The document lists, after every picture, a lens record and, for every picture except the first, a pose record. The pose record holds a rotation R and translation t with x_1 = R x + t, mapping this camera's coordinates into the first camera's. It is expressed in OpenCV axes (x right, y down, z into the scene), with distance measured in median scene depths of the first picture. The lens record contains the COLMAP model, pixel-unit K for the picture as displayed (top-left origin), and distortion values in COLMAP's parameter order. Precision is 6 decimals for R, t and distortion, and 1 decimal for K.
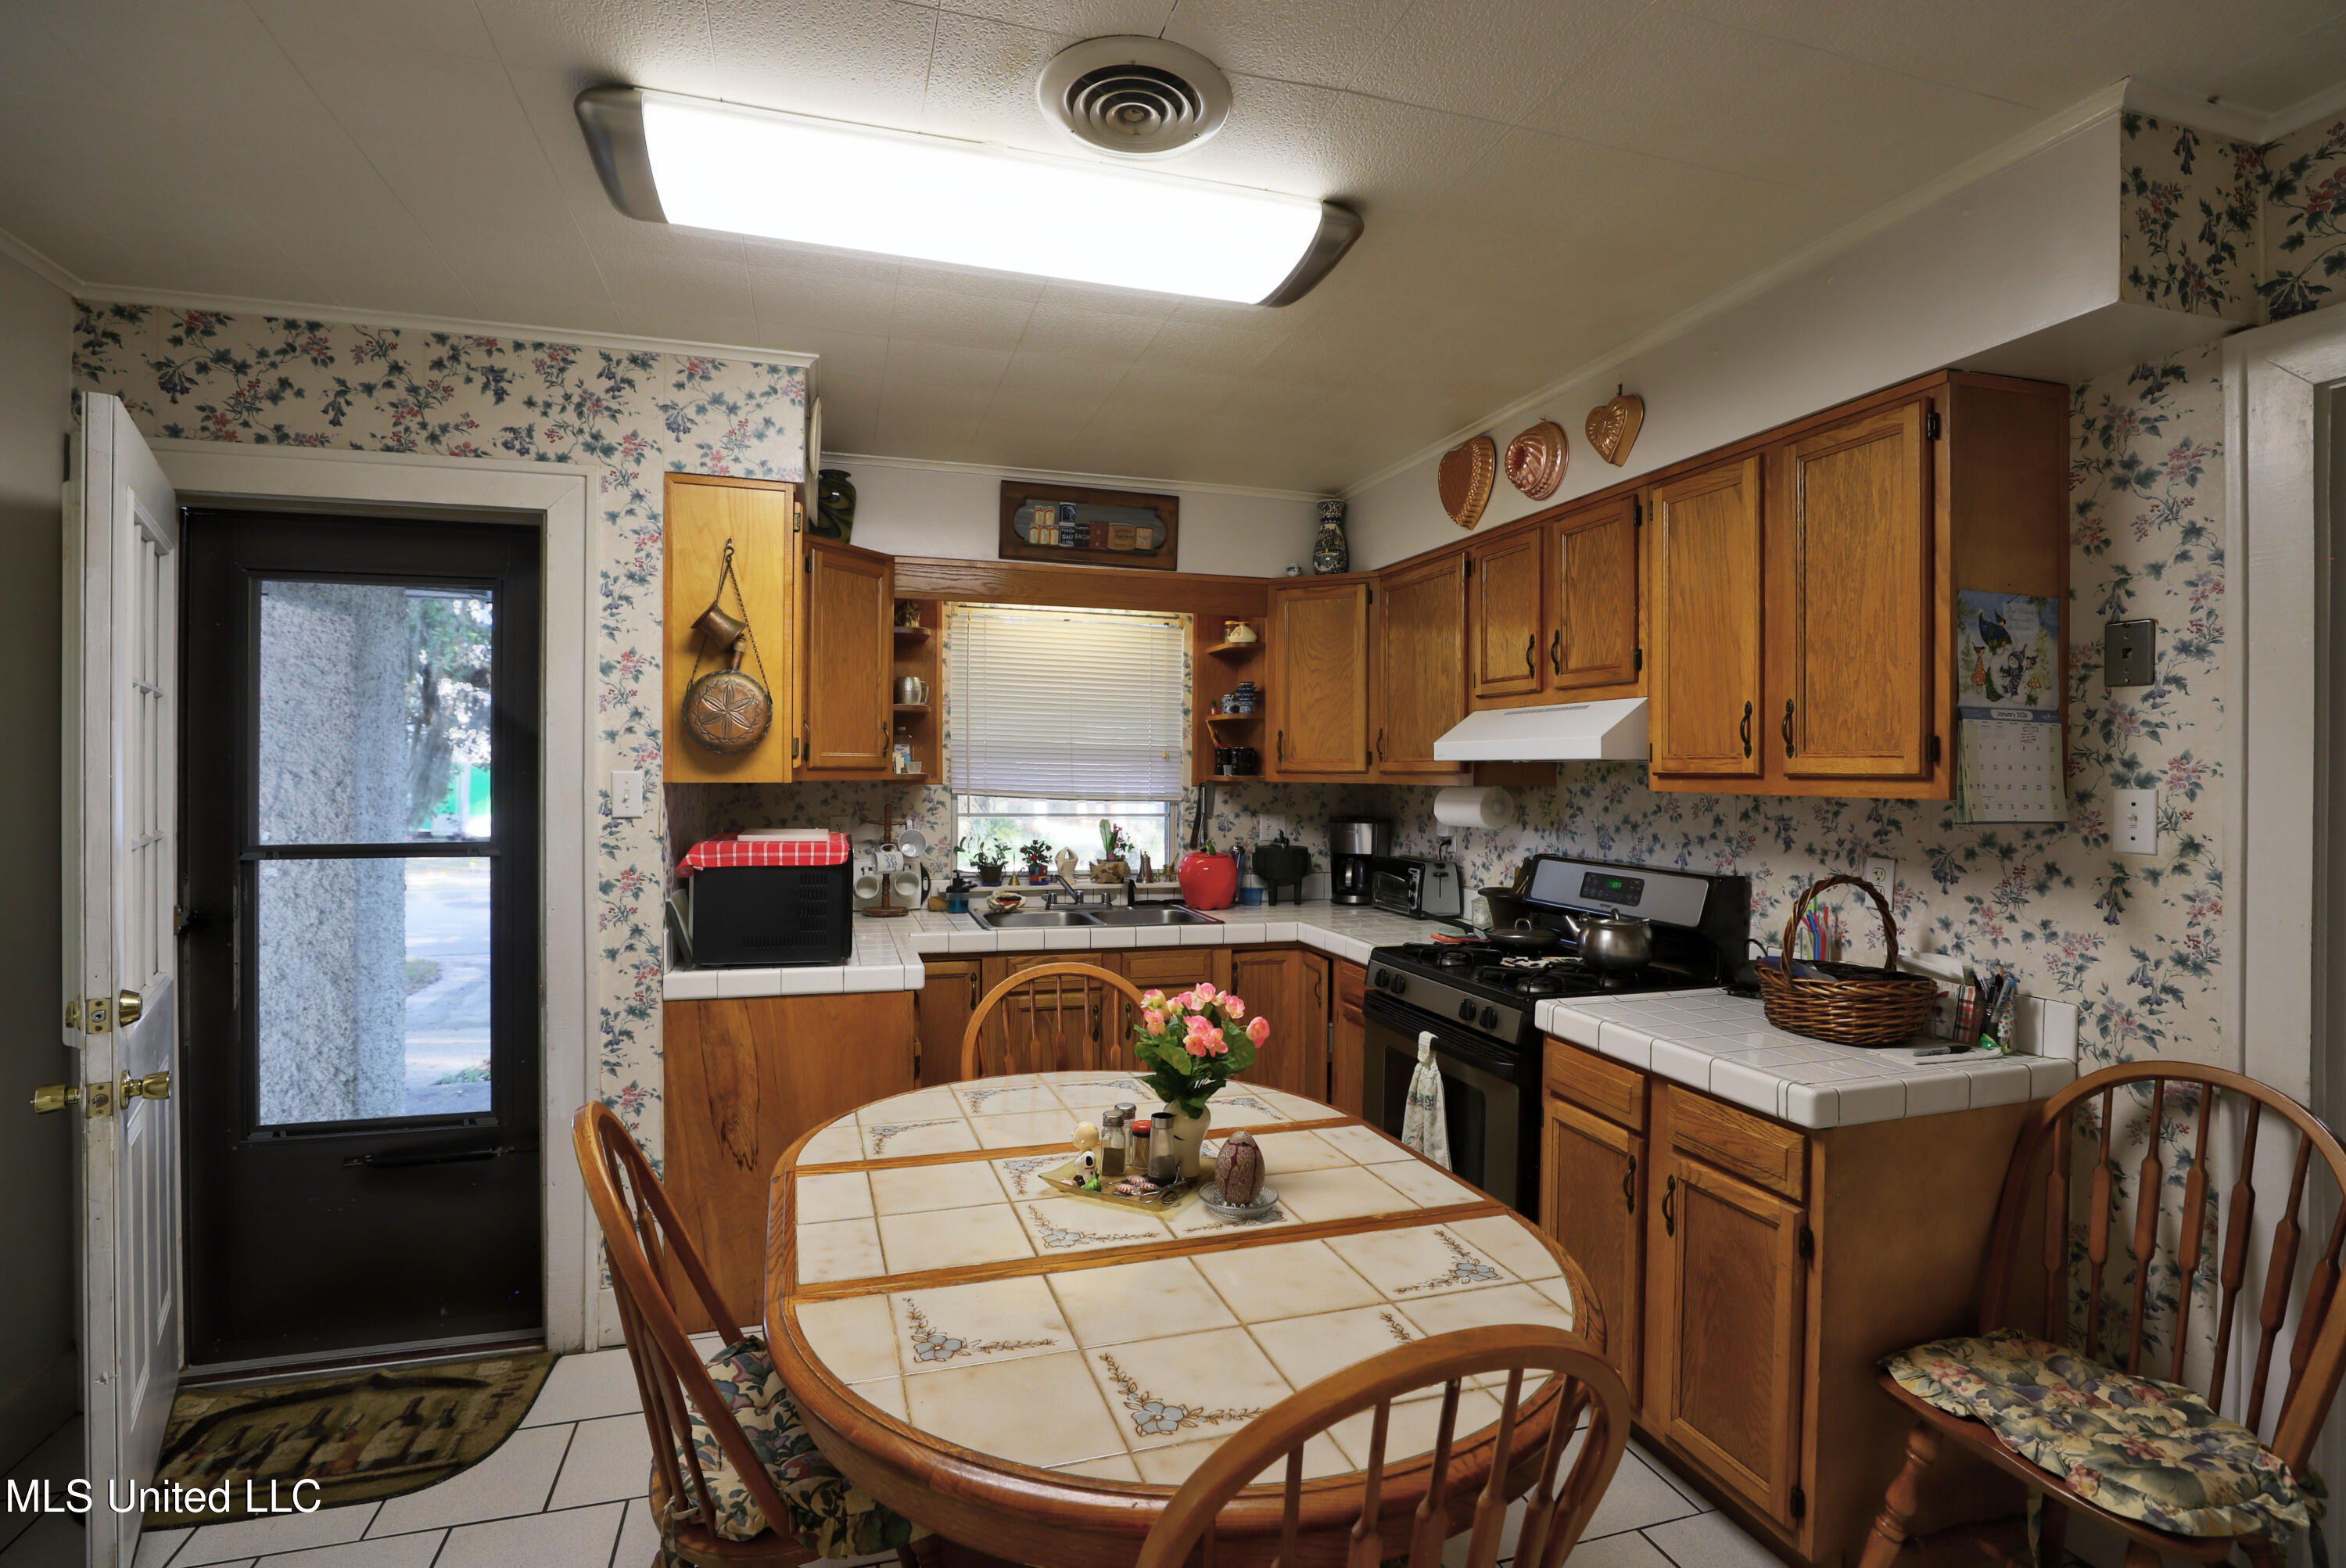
lens RADIAL K [[1108.7, 0, 1171.4], [0, 1108.7, 777.7], [0, 0, 1]] dist [-0.042453, 0.010719]
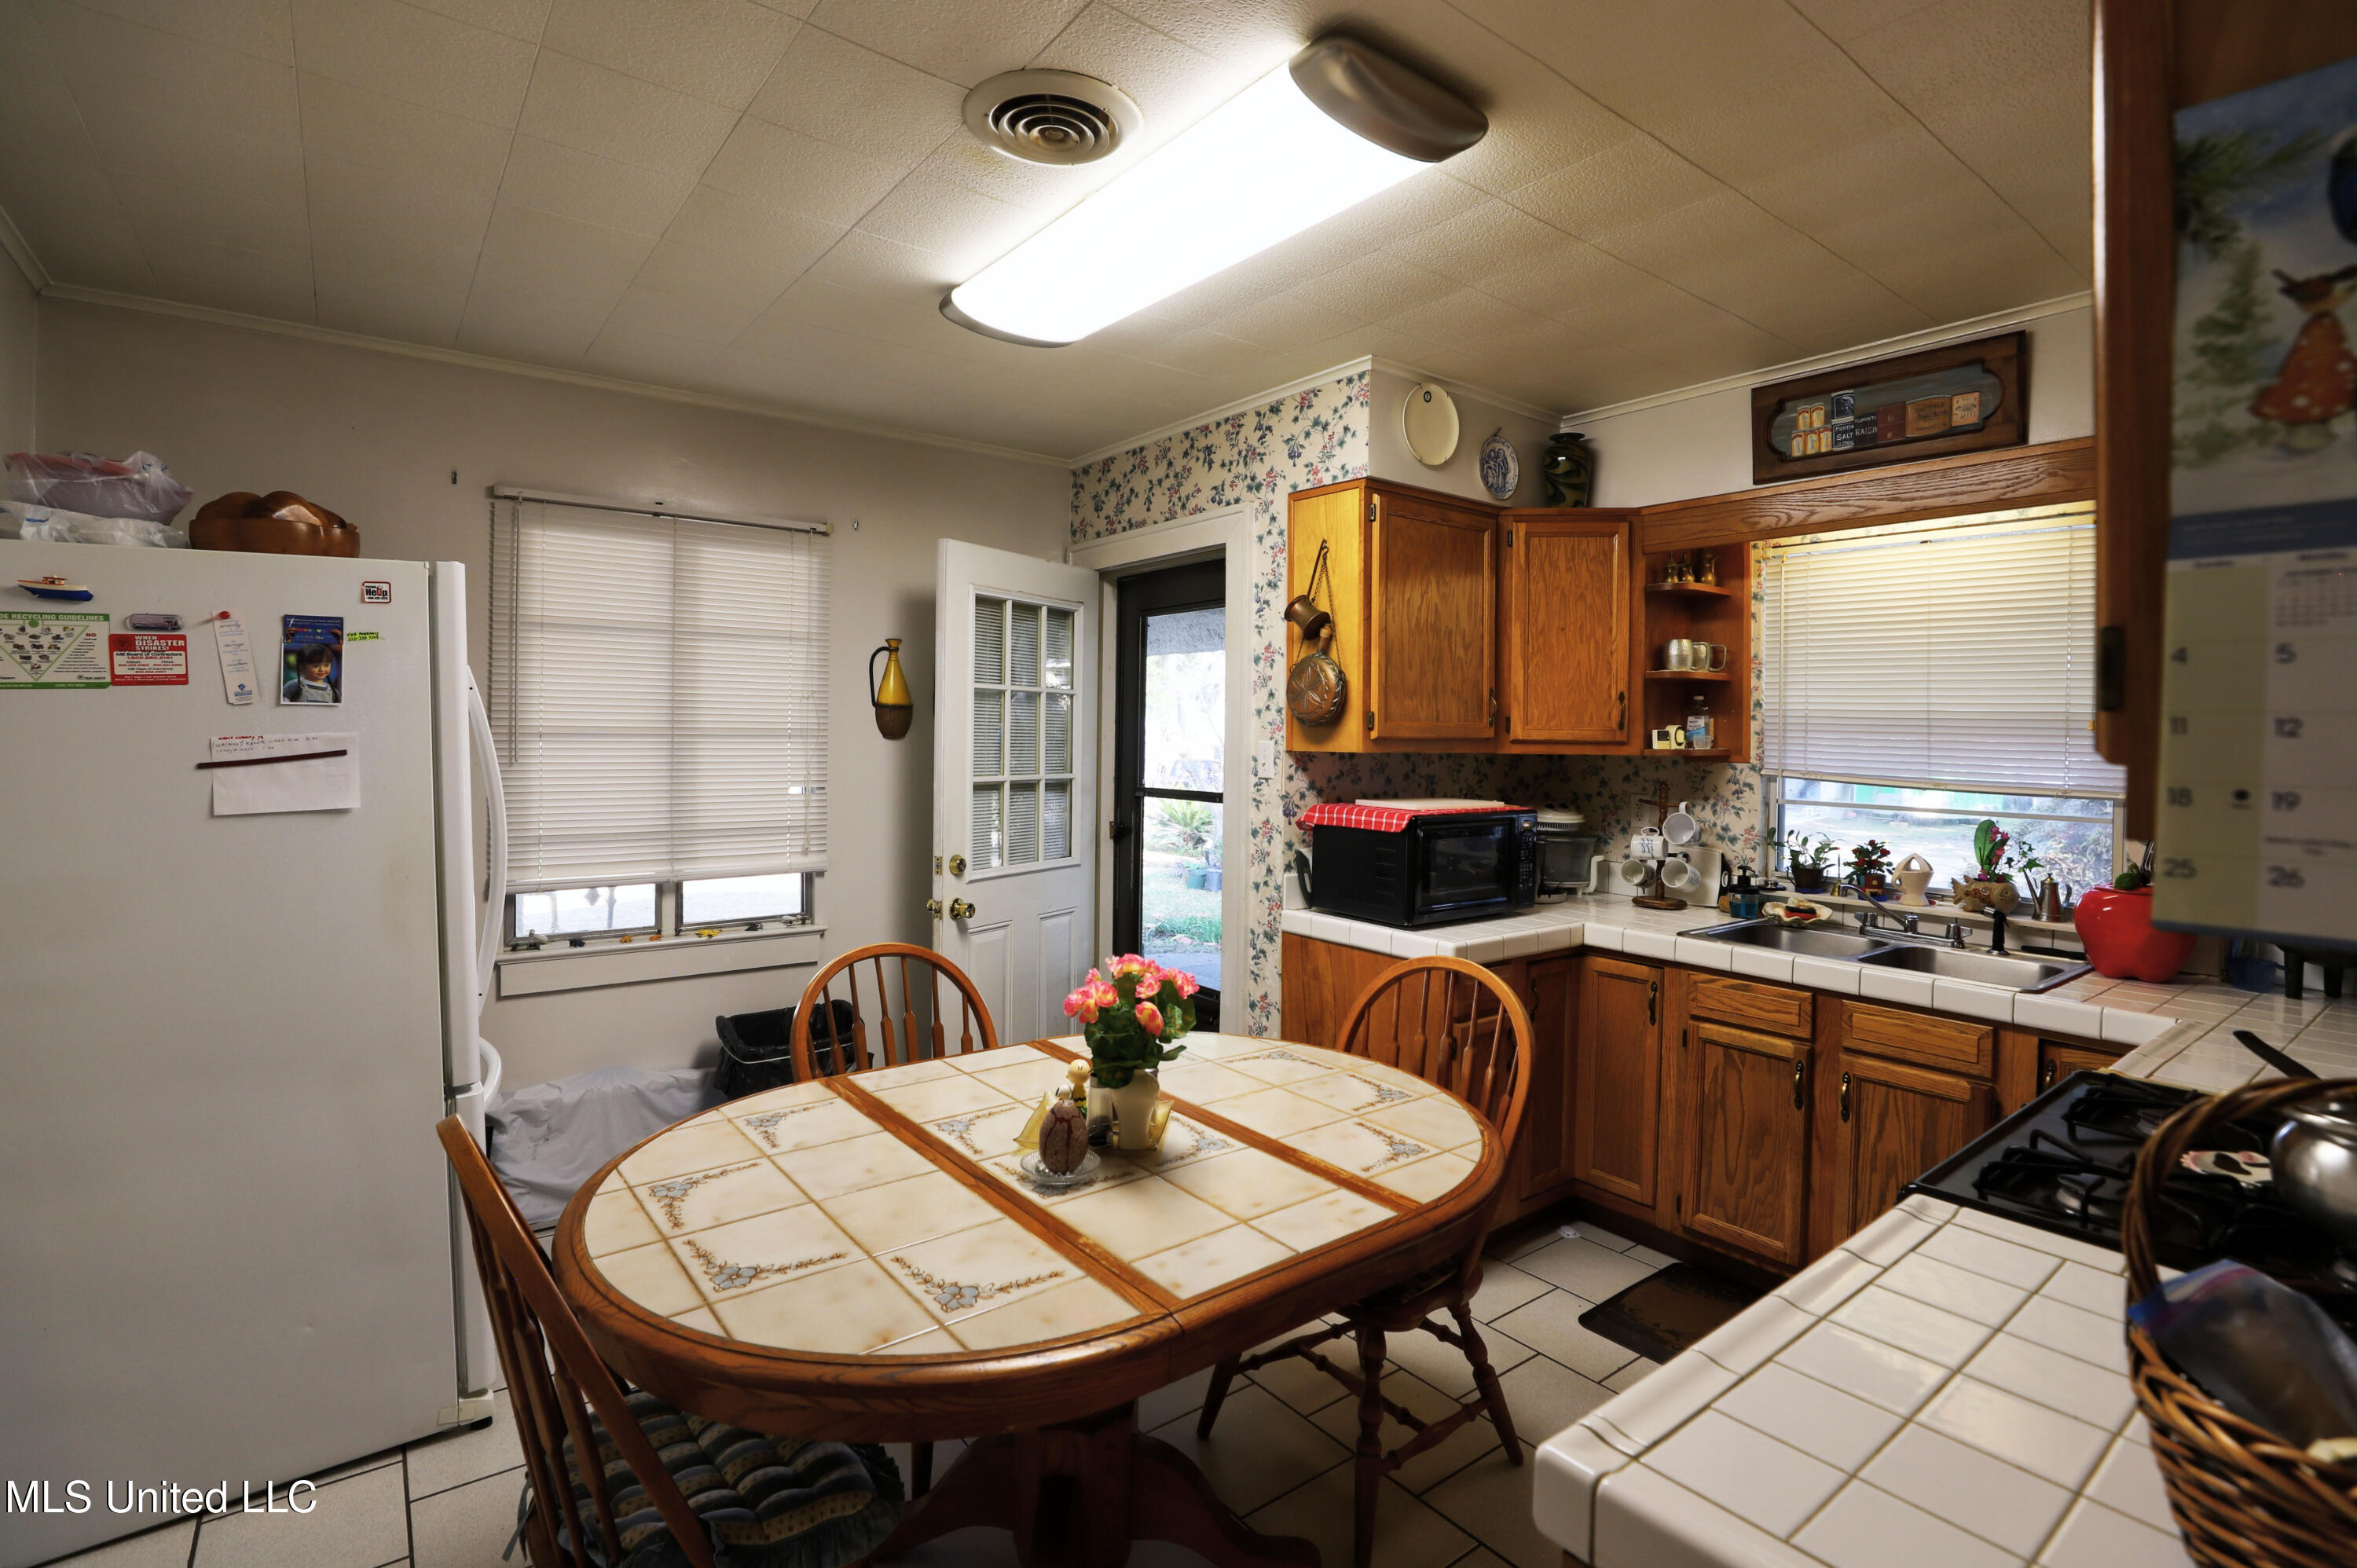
lens RADIAL K [[1116.2, 0, 1181.5], [0, 1116.2, 738.4], [0, 0, 1]] dist [-0.037047, 0.000258]
pose [[0.347037, 0.002384, -0.937848, 0.652220], [-0.018352, 0.999823, -0.004250, -0.001850], [0.937672, 0.018687, 0.347019, 0.468618]]
